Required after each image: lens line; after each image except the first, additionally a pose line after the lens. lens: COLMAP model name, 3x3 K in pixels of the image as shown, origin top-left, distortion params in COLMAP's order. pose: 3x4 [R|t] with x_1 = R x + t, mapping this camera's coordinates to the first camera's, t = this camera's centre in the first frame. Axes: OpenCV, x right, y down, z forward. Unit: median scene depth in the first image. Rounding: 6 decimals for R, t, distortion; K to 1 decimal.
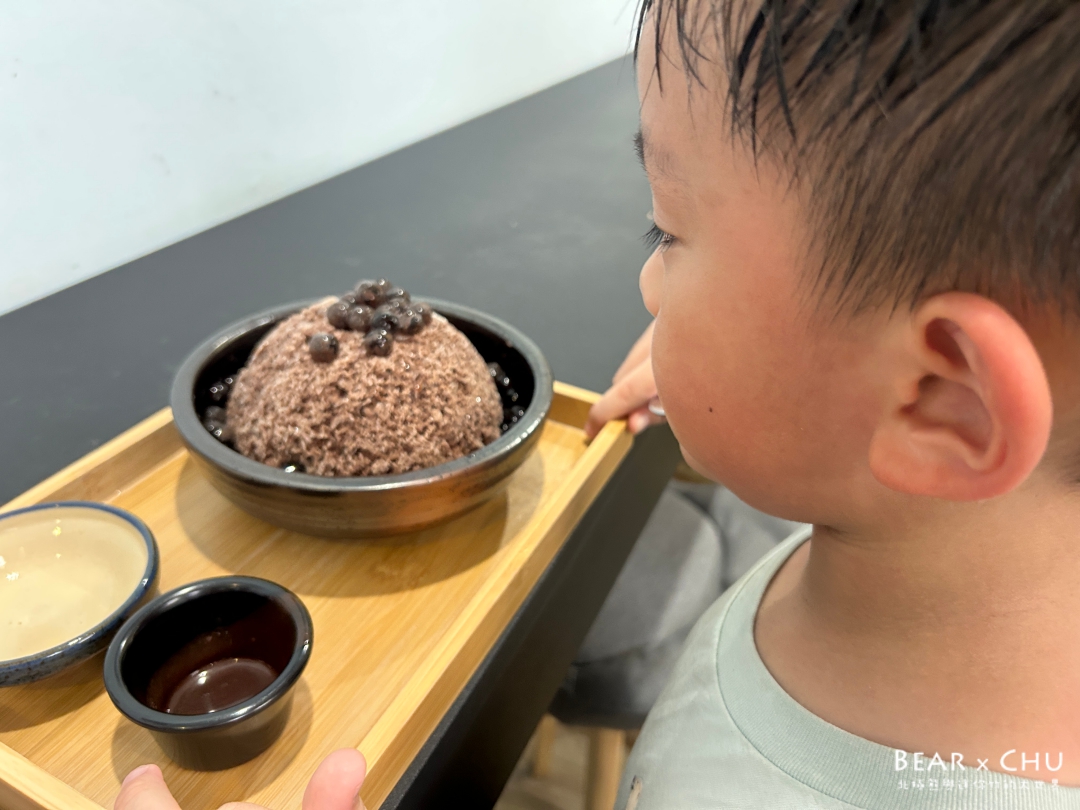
lens RADIAL K [[837.8, 0, 541.3], [0, 837.8, 405.2], [0, 0, 1]] dist [0.064651, -0.012594]
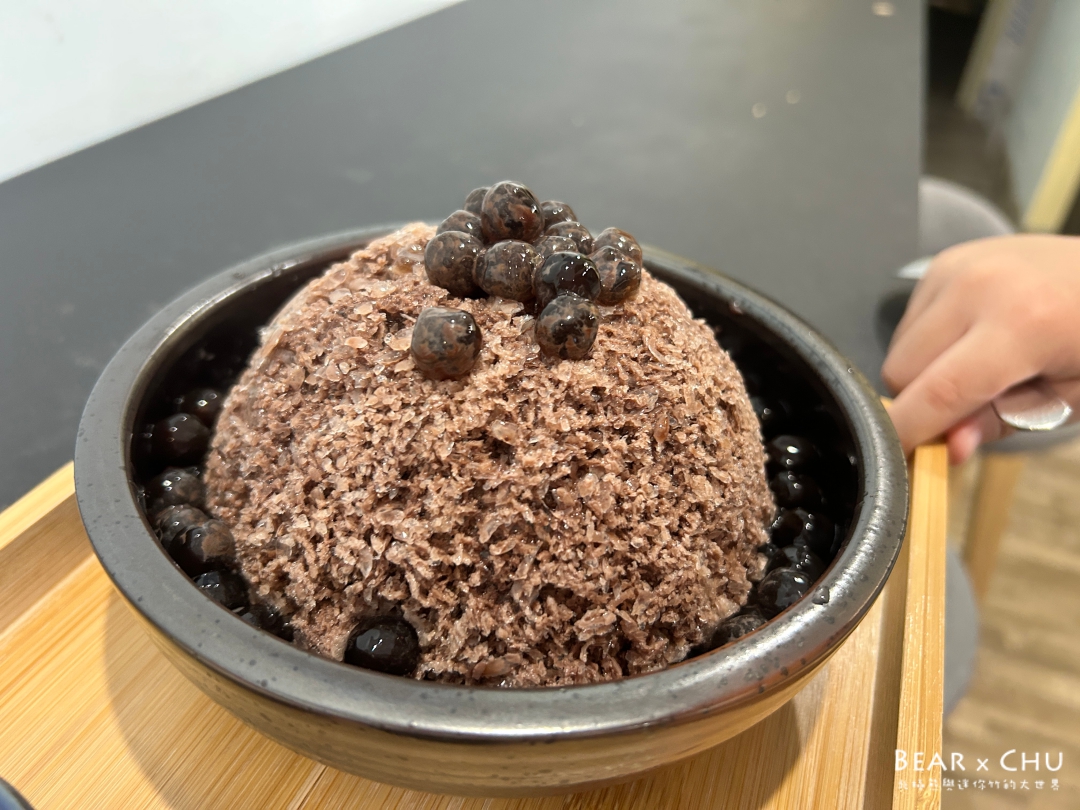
lens RADIAL K [[837.8, 0, 537.8], [0, 837.8, 424.5], [0, 0, 1]] dist [0.064651, -0.012594]
pose [[0.997497, -0.031868, 0.063126, -0.240816], [0.026154, 0.995656, 0.089354, -0.063889], [-0.065699, -0.087480, 0.993997, 0.584354]]
